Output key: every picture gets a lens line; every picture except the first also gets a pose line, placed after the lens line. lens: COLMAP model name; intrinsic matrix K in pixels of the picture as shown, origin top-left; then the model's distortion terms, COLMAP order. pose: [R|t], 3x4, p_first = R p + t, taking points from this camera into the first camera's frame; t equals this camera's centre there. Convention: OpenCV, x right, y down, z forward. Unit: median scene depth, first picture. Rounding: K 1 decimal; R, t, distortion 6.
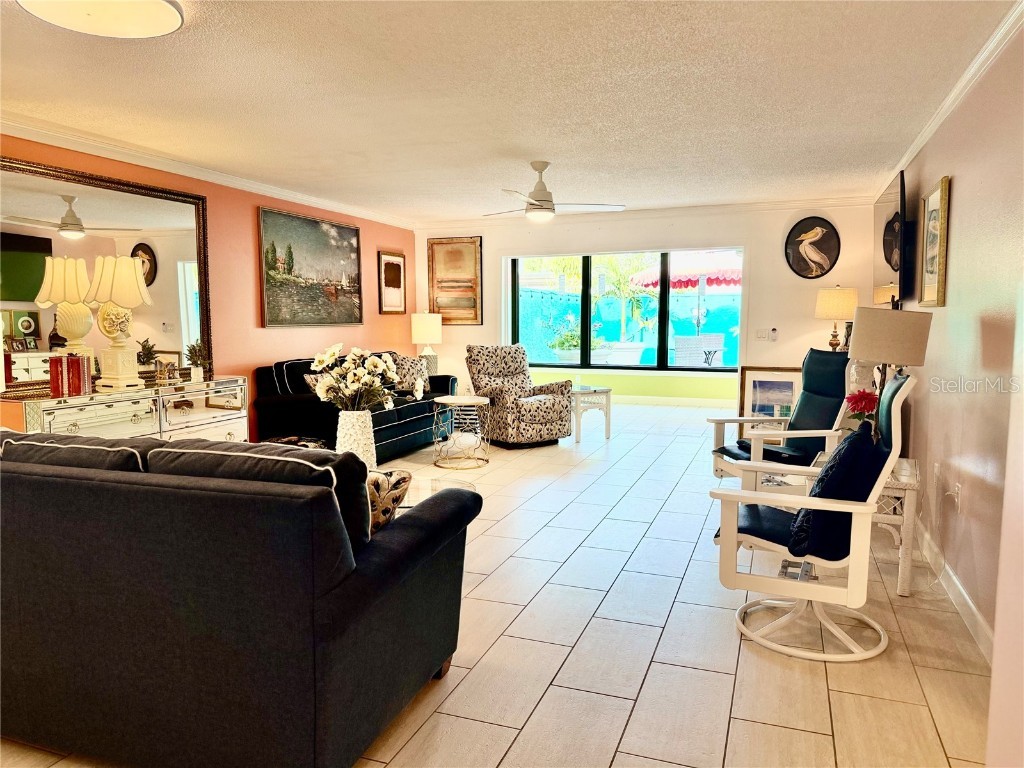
lens RADIAL K [[726.3, 0, 520.0], [0, 726.3, 376.5], [0, 0, 1]] dist [0.067977, -0.092510]
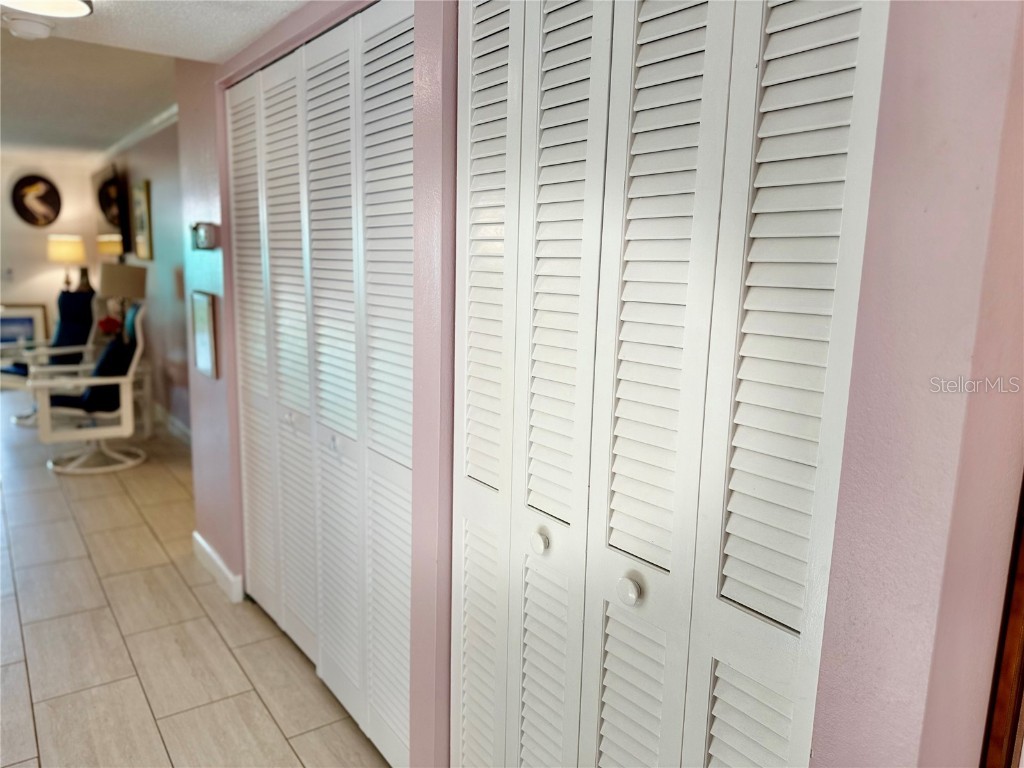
lens RADIAL K [[726.3, 0, 522.0], [0, 726.3, 389.0], [0, 0, 1]] dist [0.067977, -0.092510]
pose [[0.548737, -0.119937, 0.827347, -0.288827], [0.035425, 0.992102, 0.120326, 0.010983], [-0.835244, -0.036718, 0.548652, -0.470896]]
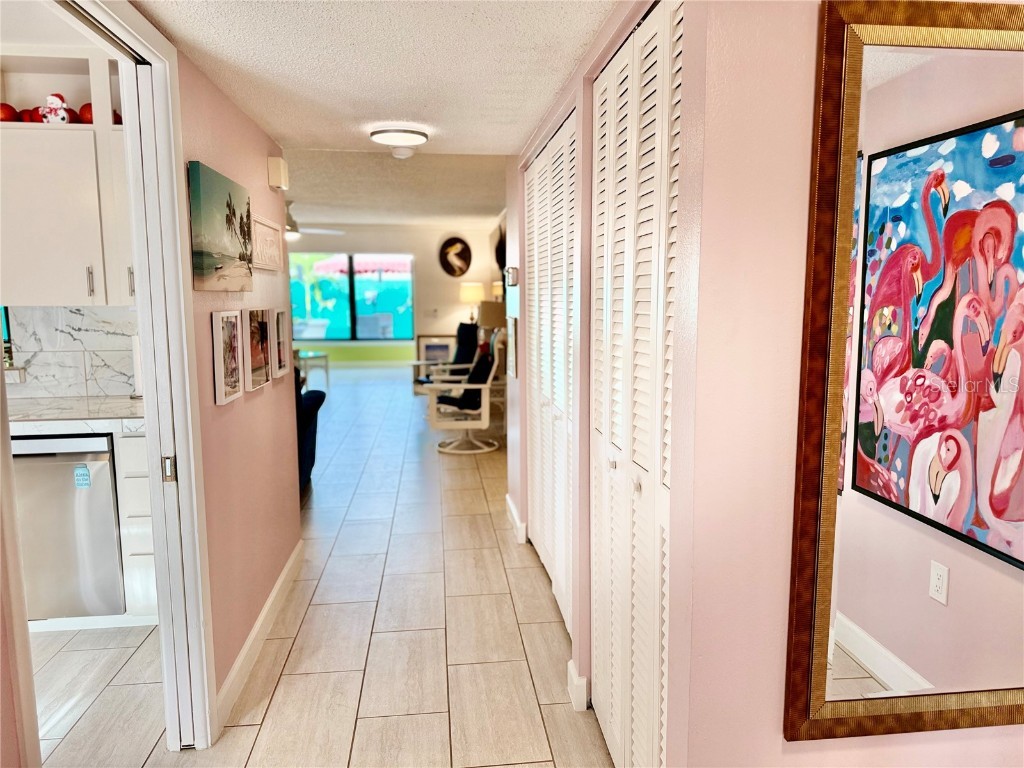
lens RADIAL K [[726.3, 0, 517.5], [0, 726.3, 380.9], [0, 0, 1]] dist [0.067977, -0.092510]
pose [[0.894061, -0.067920, 0.442767, -0.290066], [0.053595, 0.997557, 0.044803, 0.034770], [-0.444728, -0.016326, 0.895517, -0.695951]]
